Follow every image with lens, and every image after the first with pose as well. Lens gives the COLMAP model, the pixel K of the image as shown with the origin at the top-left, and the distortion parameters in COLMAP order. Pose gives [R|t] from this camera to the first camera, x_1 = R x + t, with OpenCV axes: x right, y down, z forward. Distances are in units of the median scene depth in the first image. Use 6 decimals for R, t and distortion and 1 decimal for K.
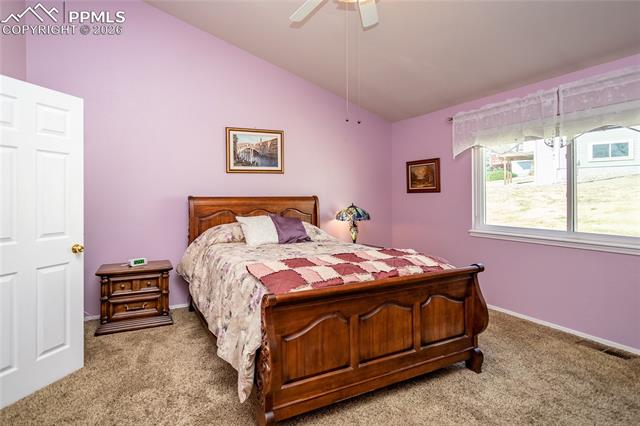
lens RADIAL K [[299.9, 0, 313.7], [0, 299.9, 195.1], [0, 0, 1]] dist [-0.002127, 0.001367]
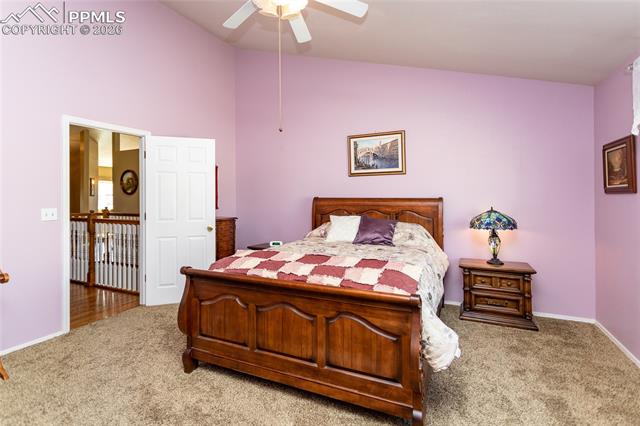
lens RADIAL K [[299.9, 0, 331.8], [0, 299.9, 193.8], [0, 0, 1]] dist [-0.002127, 0.001367]
pose [[0.684048, -0.001159, -0.729436, 0.484030], [0.000250, 0.999999, -0.001354, -0.007867], [0.729436, 0.000744, 0.684048, 0.179836]]
